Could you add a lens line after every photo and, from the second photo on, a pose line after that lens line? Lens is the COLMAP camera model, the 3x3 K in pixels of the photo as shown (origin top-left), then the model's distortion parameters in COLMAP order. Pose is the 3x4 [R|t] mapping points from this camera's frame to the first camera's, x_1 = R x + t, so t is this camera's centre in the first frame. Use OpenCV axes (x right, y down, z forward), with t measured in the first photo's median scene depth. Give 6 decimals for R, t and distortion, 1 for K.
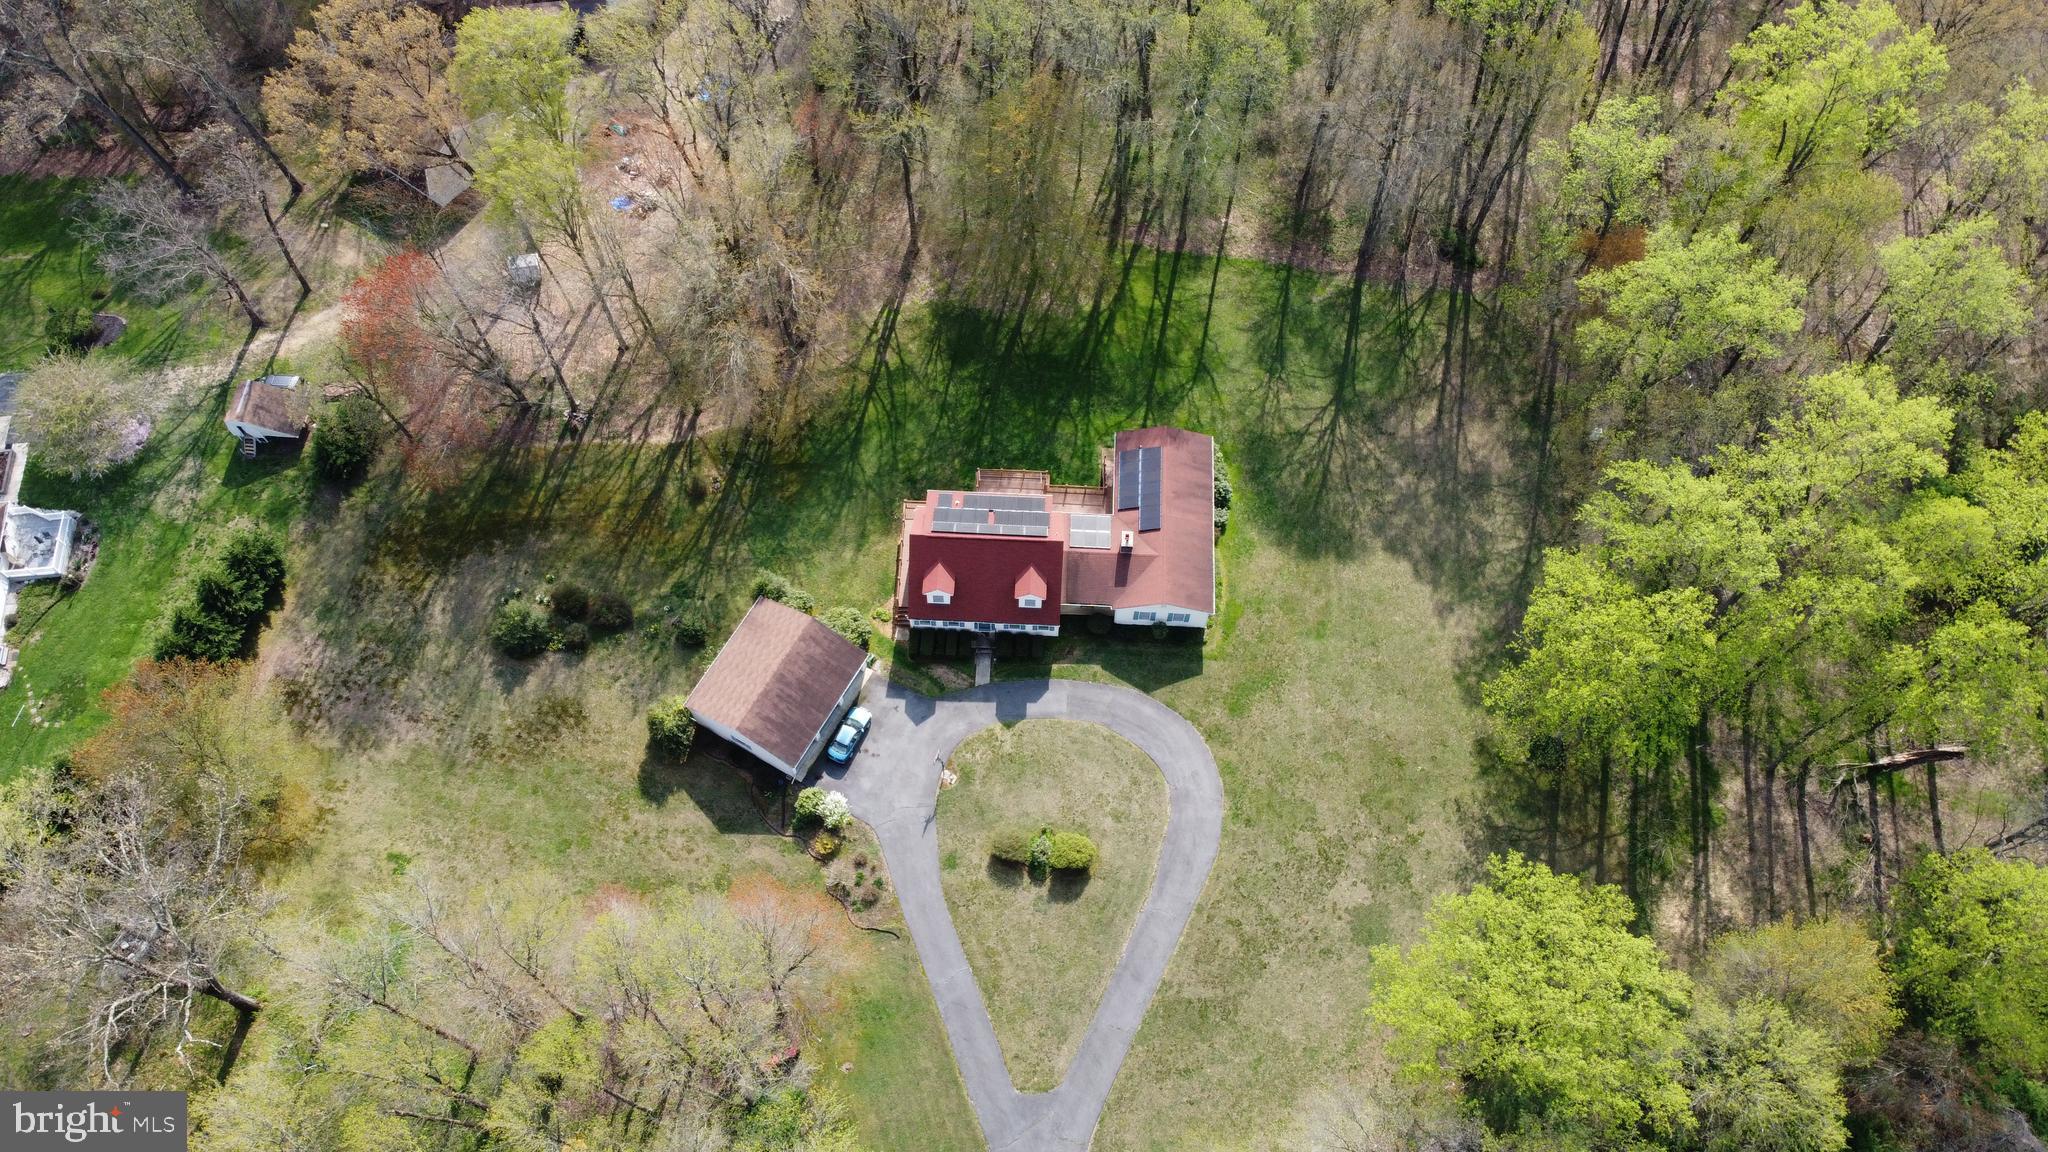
lens RADIAL K [[1541.6, 0, 1008.6], [0, 1541.6, 560.9], [0, 0, 1]] dist [0.004736, -0.007101]
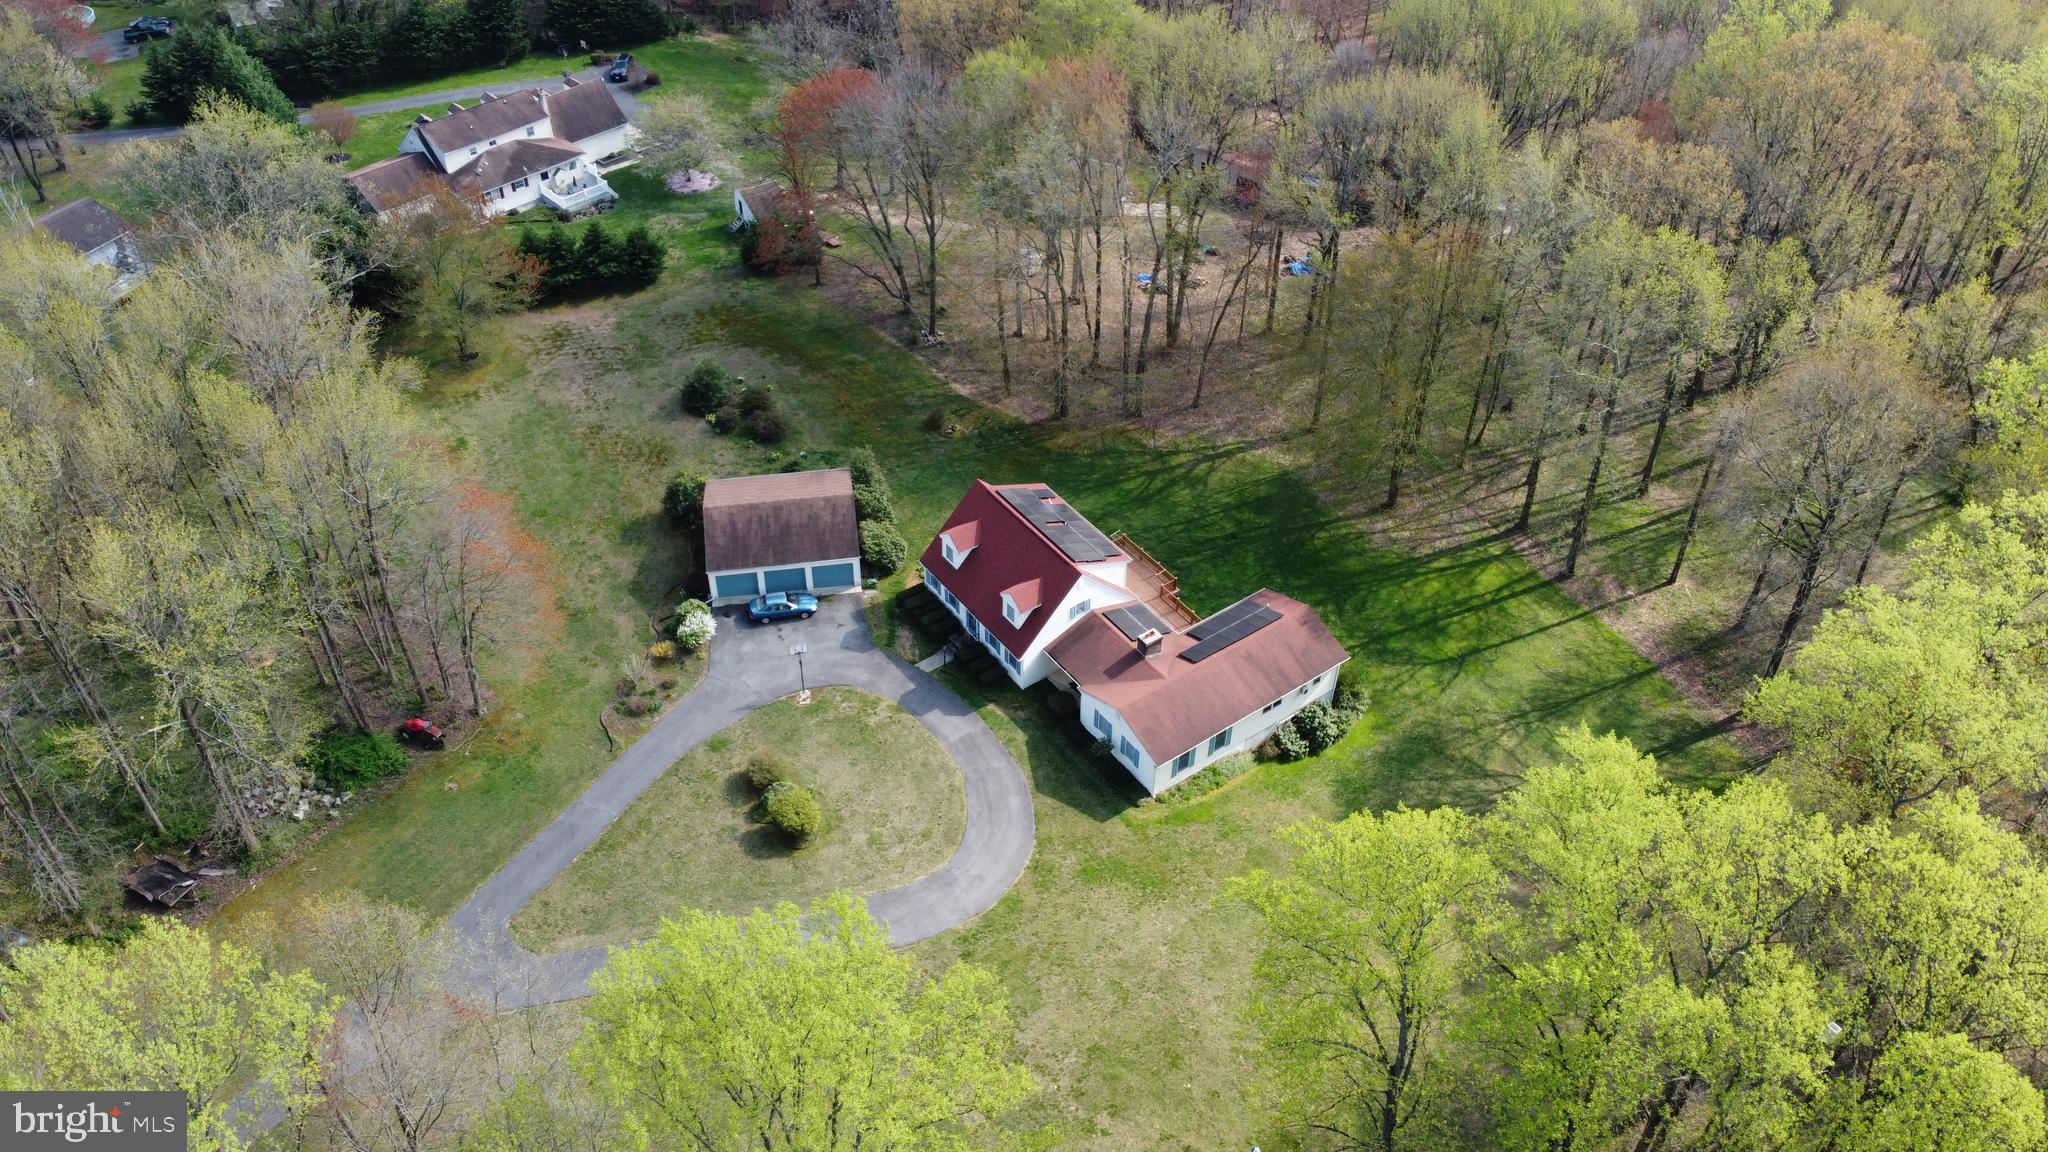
lens RADIAL K [[1541.6, 0, 1023.6], [0, 1541.6, 577.9], [0, 0, 1]] dist [0.004736, -0.007101]
pose [[0.621765, 0.525616, -0.580635, 0.480779], [-0.704265, 0.699573, -0.120869, 0.106840], [0.342666, 0.484073, 0.805142, 0.304822]]
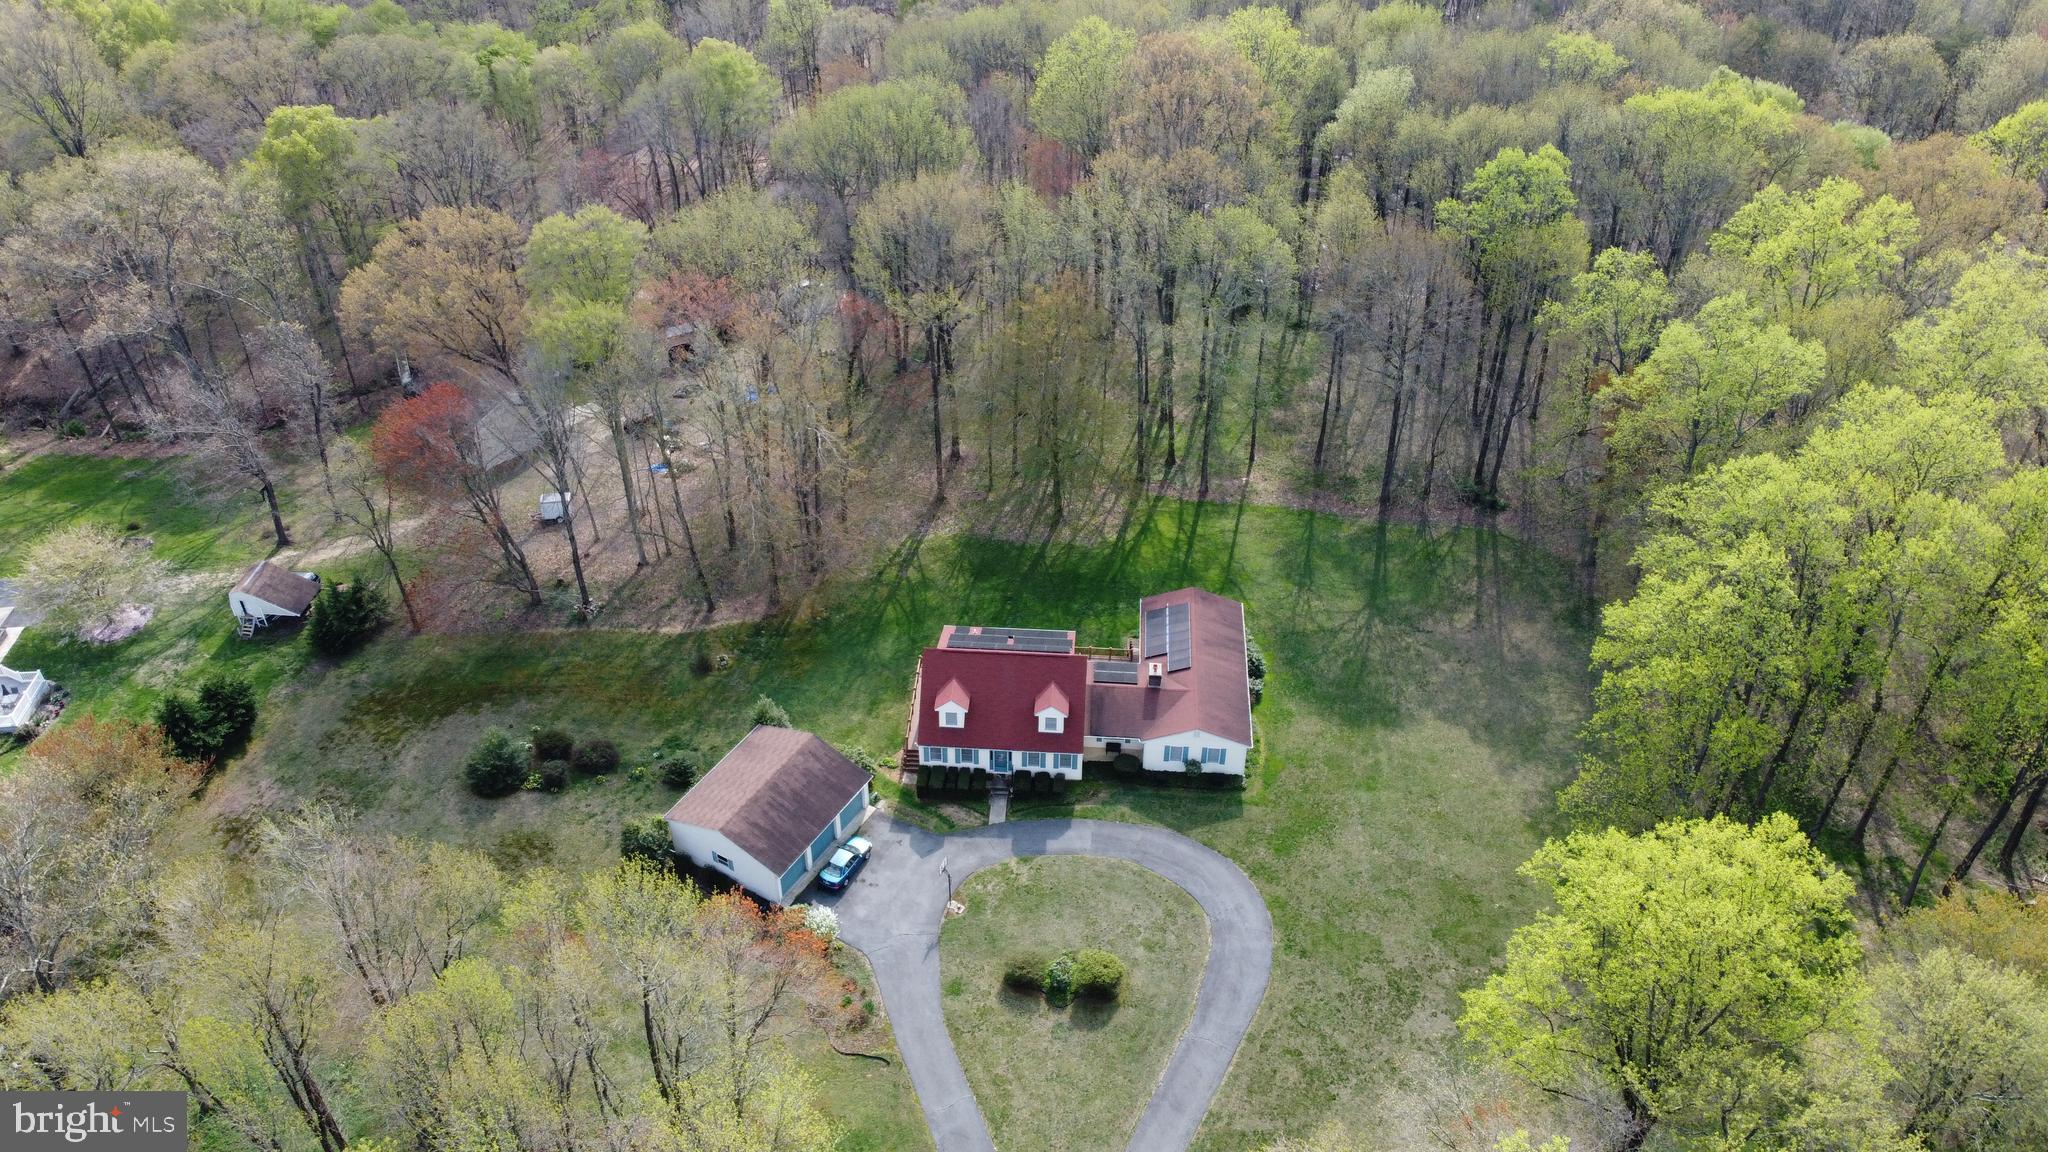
lens RADIAL K [[1541.6, 0, 1016.2], [0, 1541.6, 567.5], [0, 0, 1]] dist [0.004736, -0.007101]
pose [[0.999789, 0.009729, -0.018073, 0.008797], [-0.016553, 0.902810, -0.429720, 0.327648], [0.012135, 0.429929, 0.902781, 0.124671]]
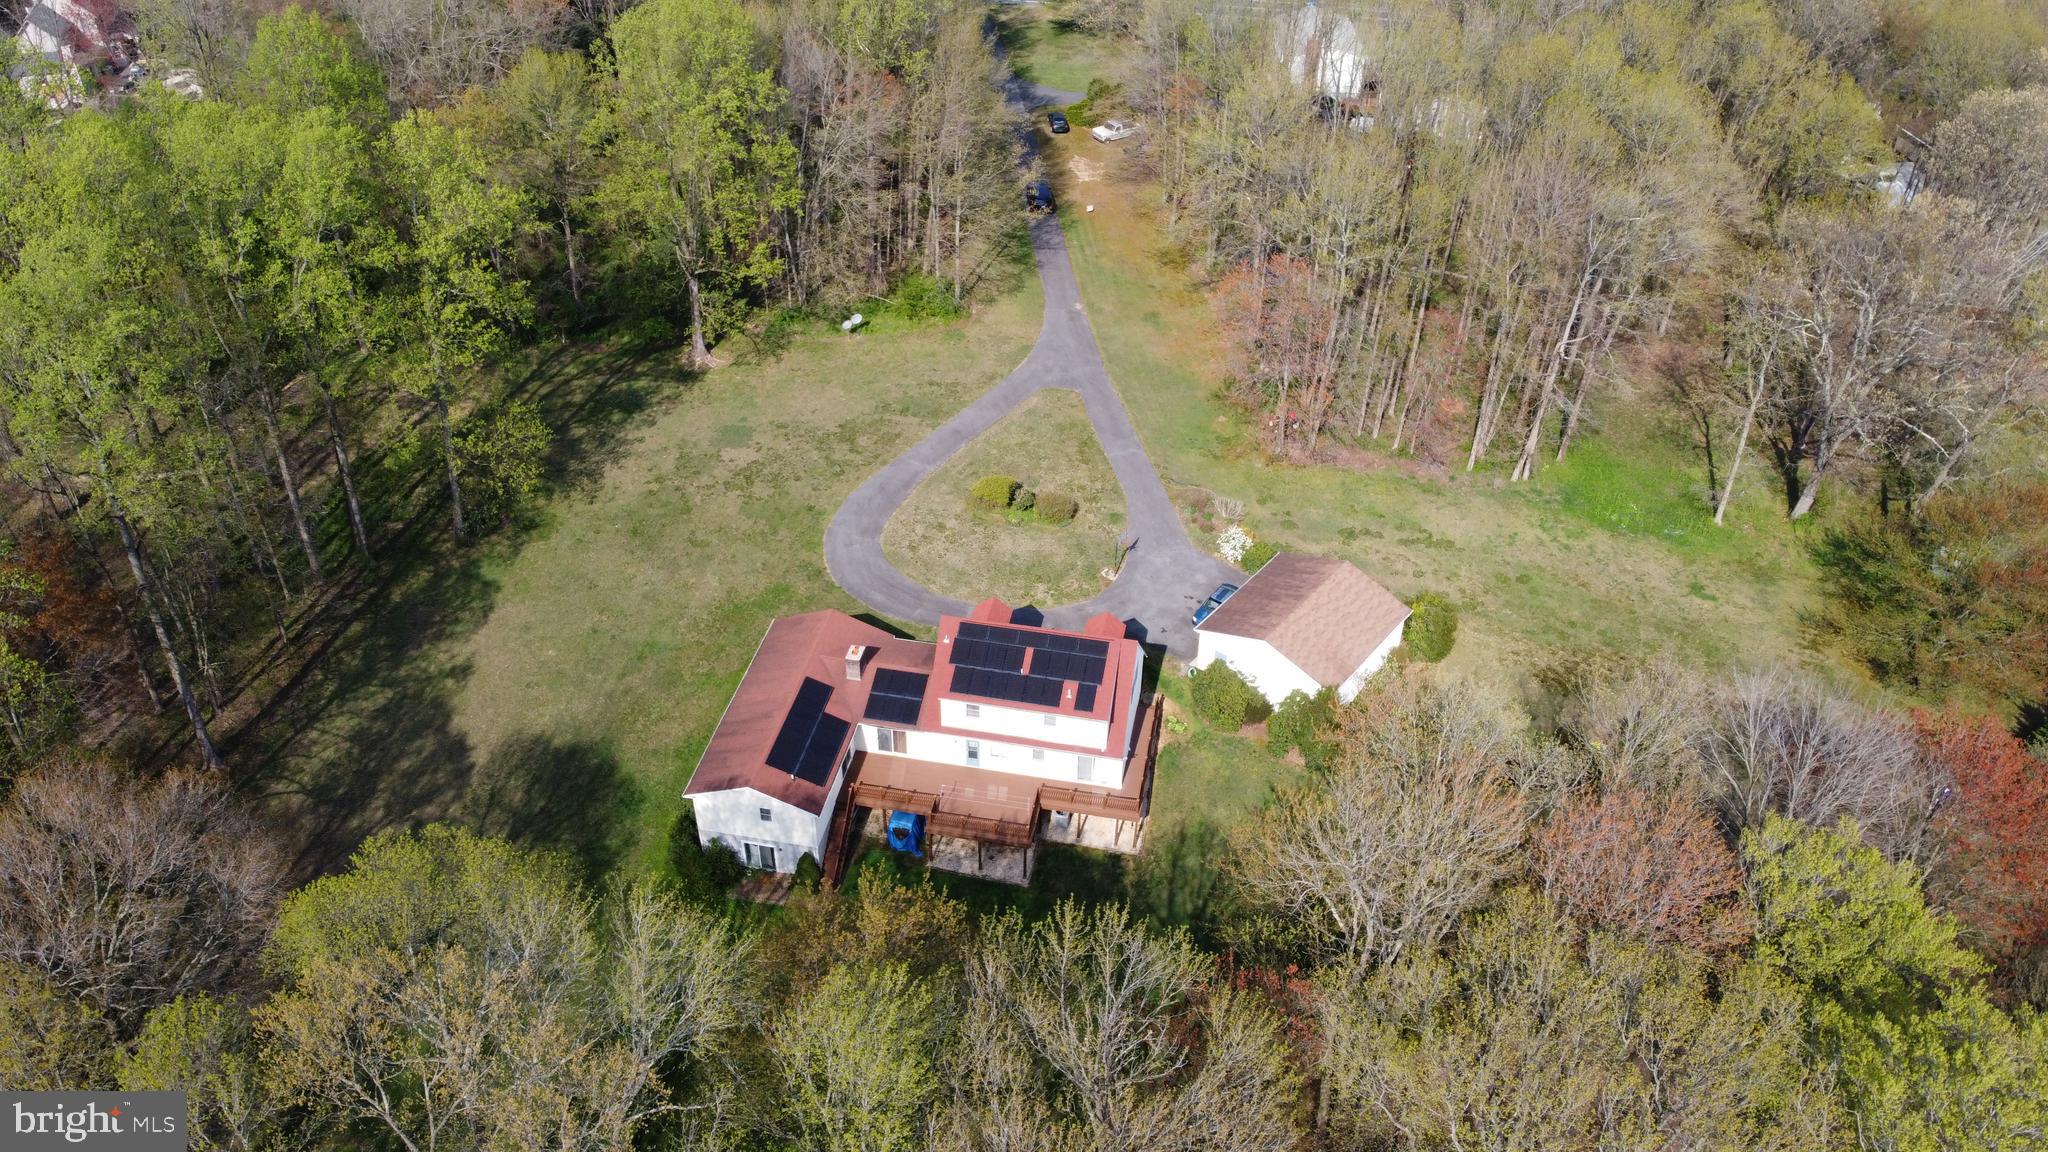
lens RADIAL K [[1541.6, 0, 1024.2], [0, 1541.6, 576.8], [0, 0, 1]] dist [0.004736, -0.007101]
pose [[-0.988596, -0.110310, 0.102522, -0.080735], [0.122594, -0.194110, 0.973289, -0.738052], [-0.087463, 0.974758, 0.205420, 0.782340]]
